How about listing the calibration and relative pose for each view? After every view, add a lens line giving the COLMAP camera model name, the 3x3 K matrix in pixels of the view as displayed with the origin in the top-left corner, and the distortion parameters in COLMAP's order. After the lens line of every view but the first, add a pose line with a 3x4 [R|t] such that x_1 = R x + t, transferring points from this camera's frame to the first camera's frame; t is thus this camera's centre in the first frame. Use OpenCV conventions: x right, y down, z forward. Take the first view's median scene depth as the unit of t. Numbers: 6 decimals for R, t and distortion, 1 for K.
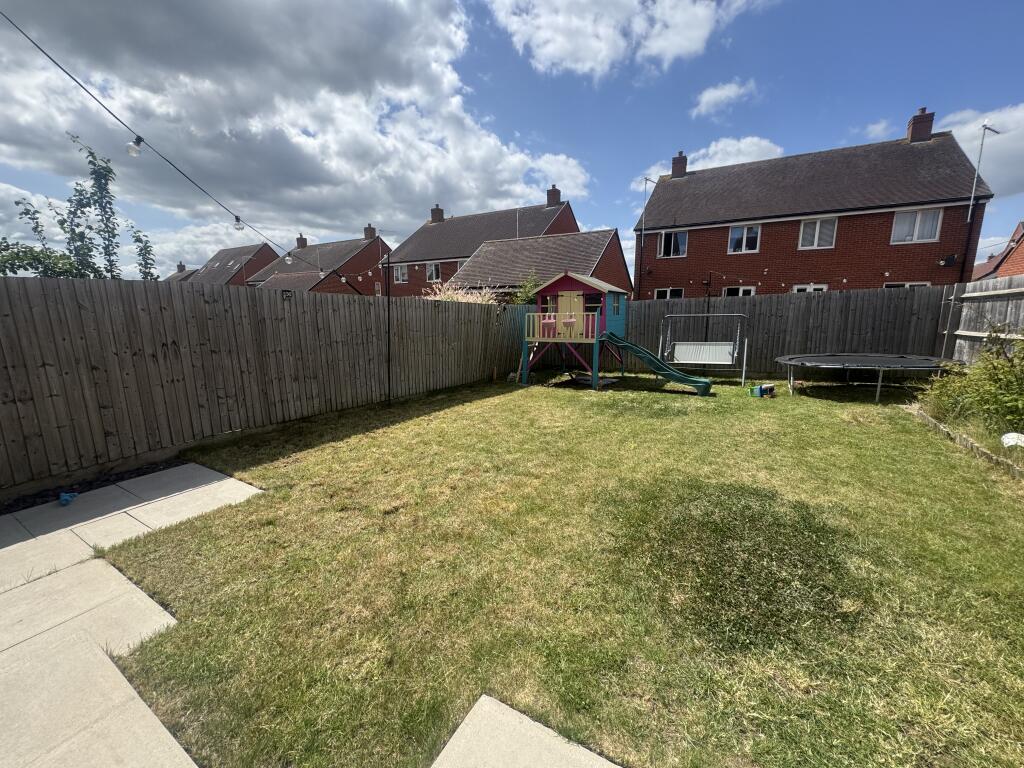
lens RADIAL K [[409.7, 0, 512.0], [0, 409.7, 384.0], [0, 0, 1]] dist [-0.003274, 0.000421]
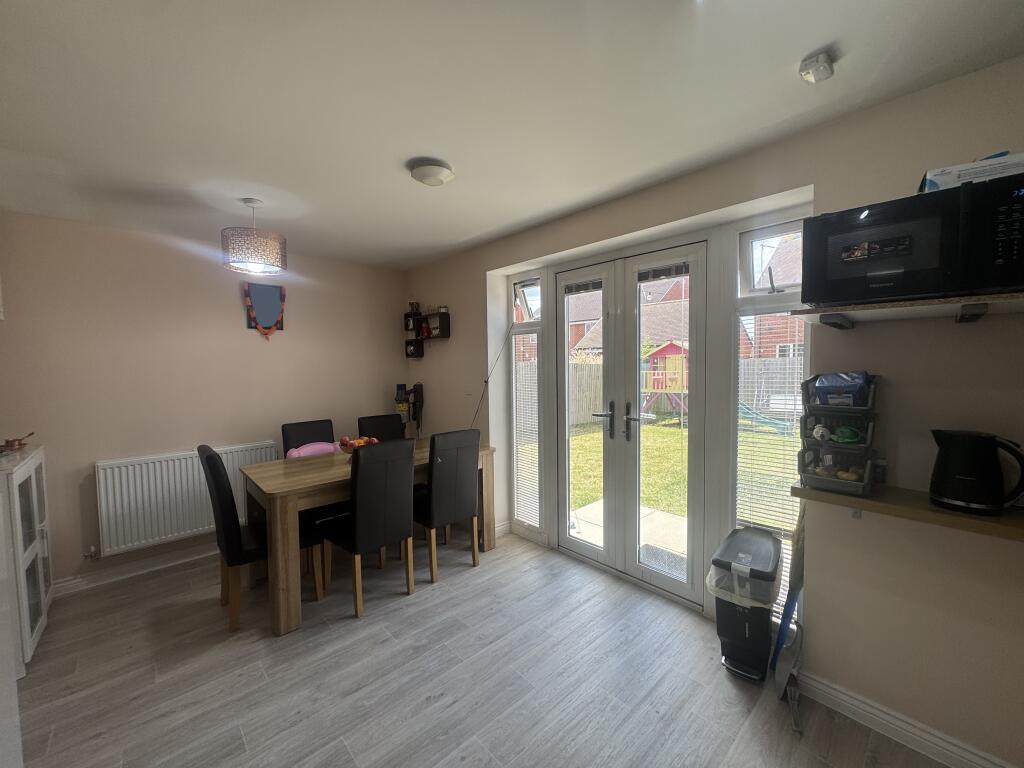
lens RADIAL K [[409.7, 0, 512.0], [0, 409.7, 384.0], [0, 0, 1]] dist [-0.003274, 0.000421]
pose [[0.956817, 0.004335, -0.290657, 0.023684], [-0.040500, 0.992125, -0.118526, 0.049839], [0.287854, 0.125180, 0.949458, -0.424956]]
